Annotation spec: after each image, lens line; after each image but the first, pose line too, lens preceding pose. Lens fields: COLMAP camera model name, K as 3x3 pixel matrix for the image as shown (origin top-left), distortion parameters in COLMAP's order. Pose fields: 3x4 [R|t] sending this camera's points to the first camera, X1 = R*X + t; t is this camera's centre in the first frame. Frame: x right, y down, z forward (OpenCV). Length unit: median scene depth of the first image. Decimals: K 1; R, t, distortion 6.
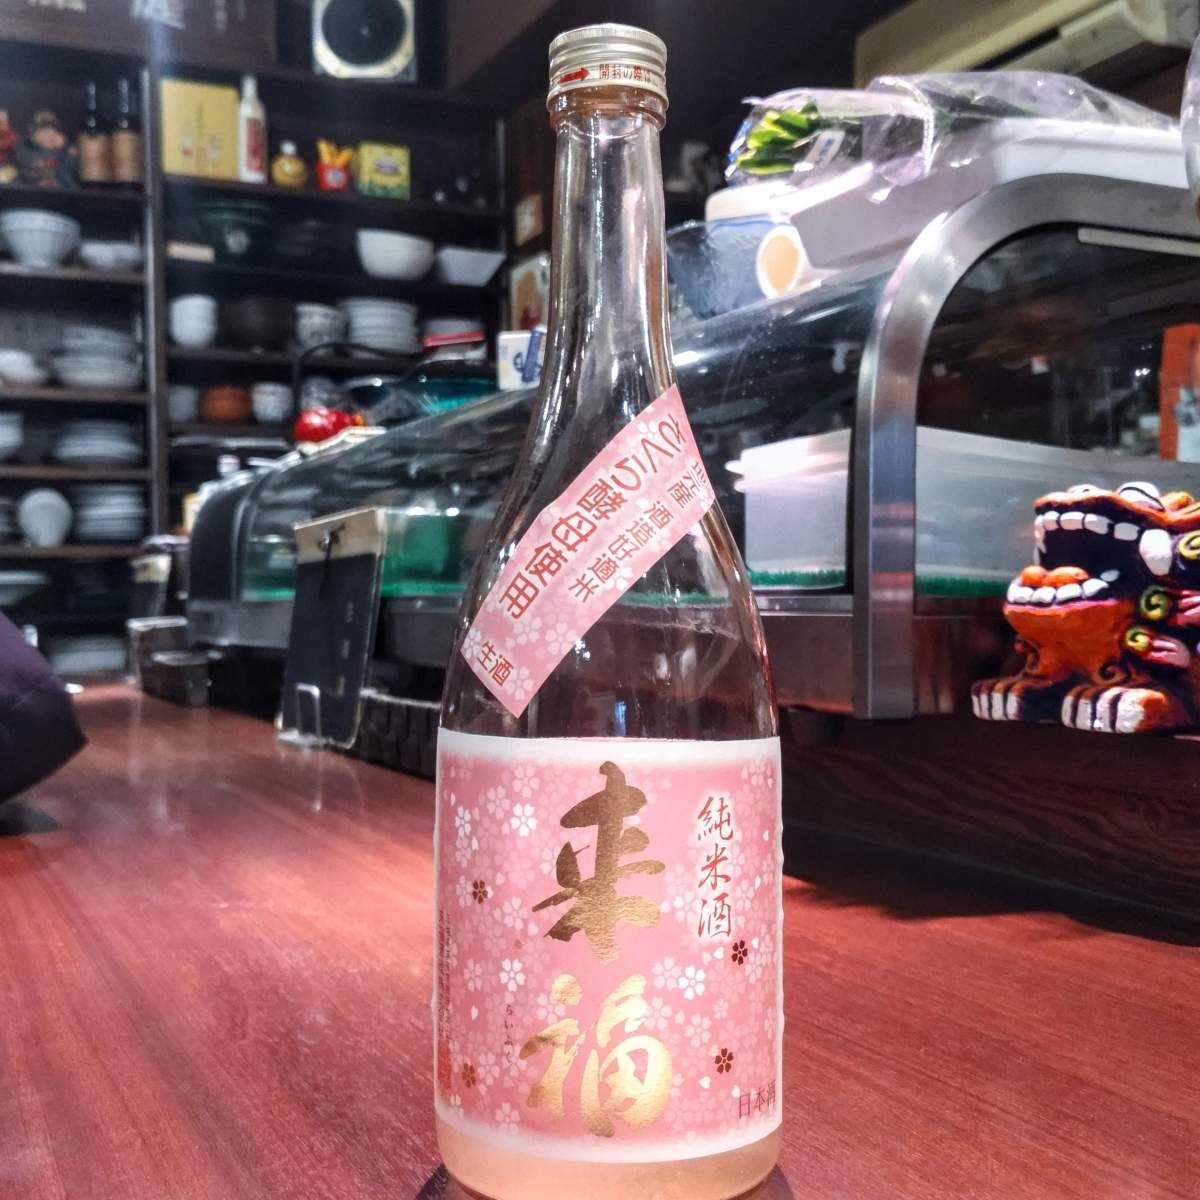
lens RADIAL K [[1593.4, 0, 600.0], [0, 1593.4, 600.0], [0, 0, 1]] dist [0.053582, -0.004760]
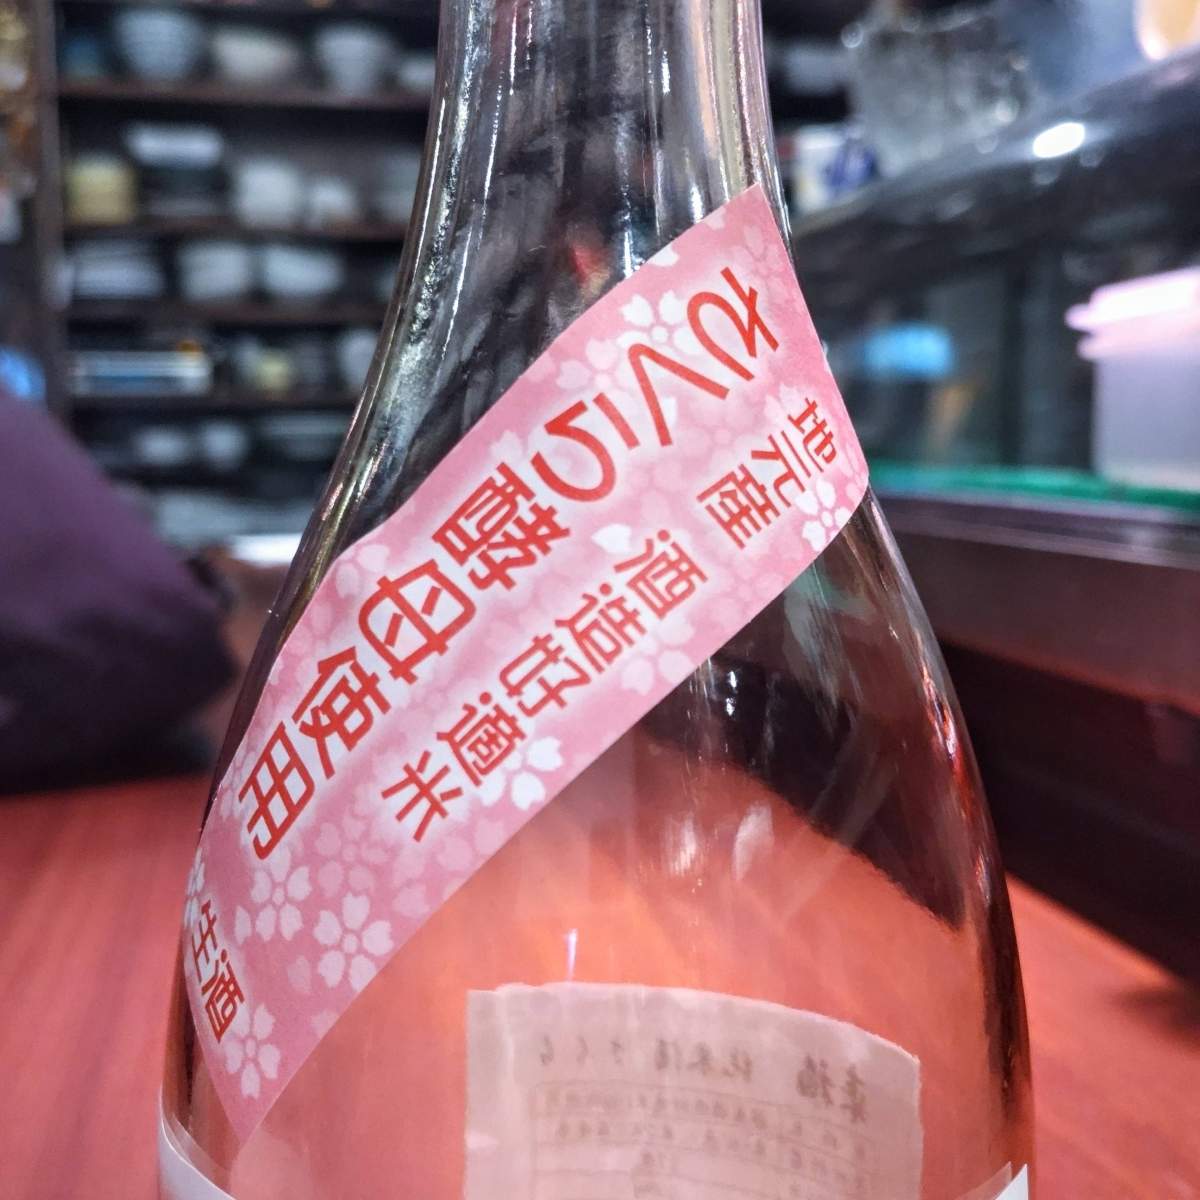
lens RADIAL K [[1593.4, 0, 600.0], [0, 1593.4, 600.0], [0, 0, 1]] dist [0.053582, -0.004760]
pose [[0.972774, 0.025209, -0.230382, 0.104529], [-0.000664, 0.994365, 0.106004, -0.085016], [0.231756, -0.102965, 0.967309, 0.672297]]
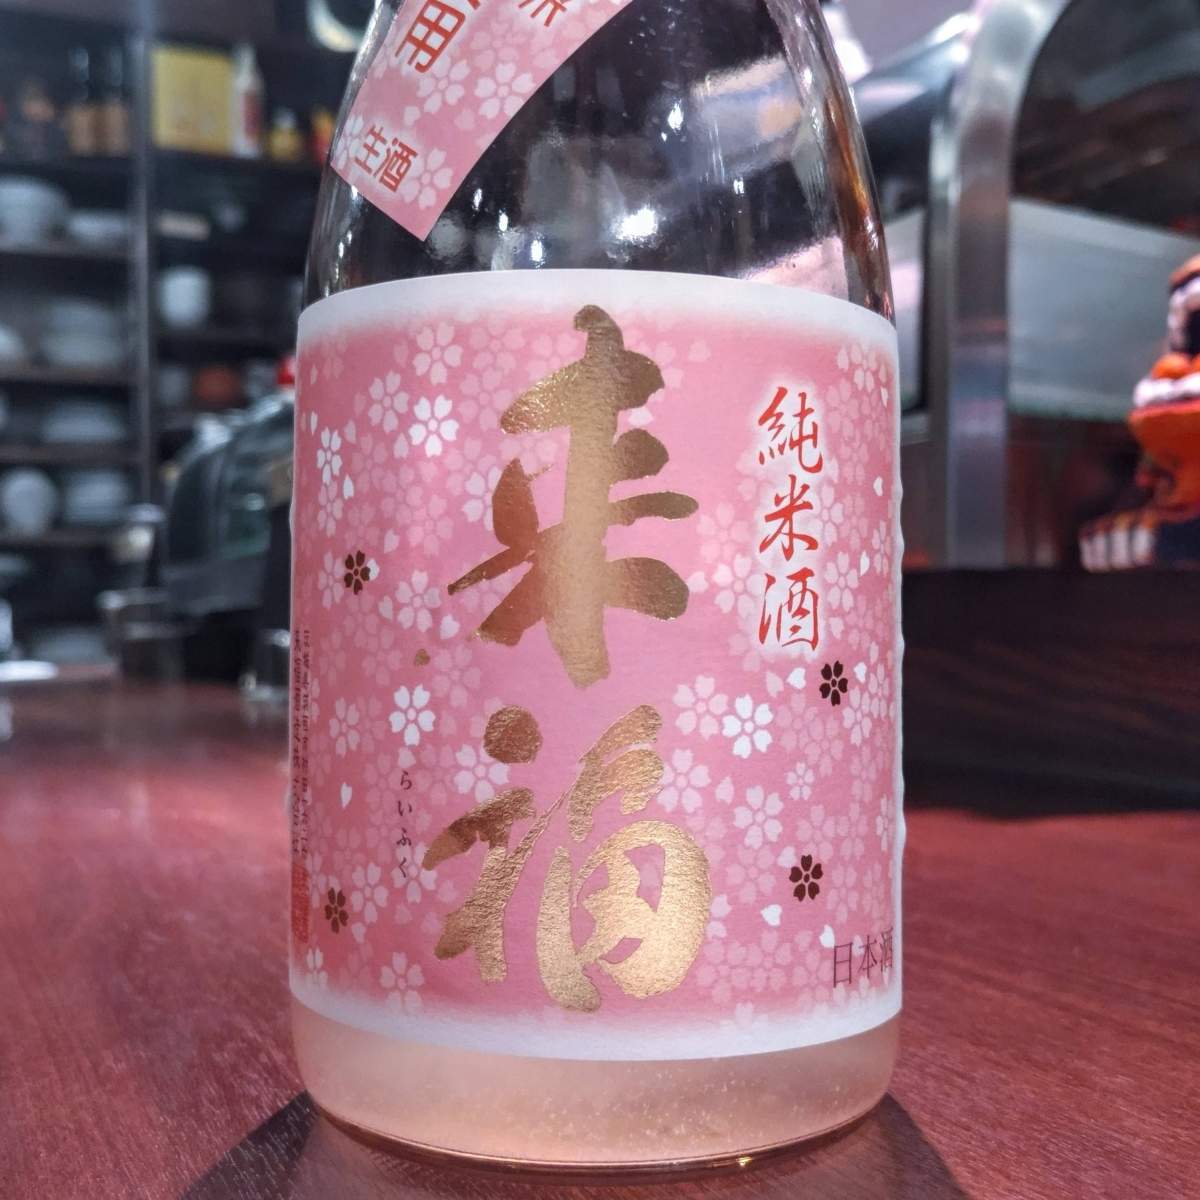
lens RADIAL K [[1565.7, 0, 599.5], [0, 1565.7, 619.5], [0, 0, 1]] dist [0.058309, -0.097132]
pose [[0.999970, 0.001550, -0.007628, 0.011865], [-0.001637, 0.999934, -0.011374, 0.204405], [0.007610, 0.011386, 0.999906, 0.465395]]
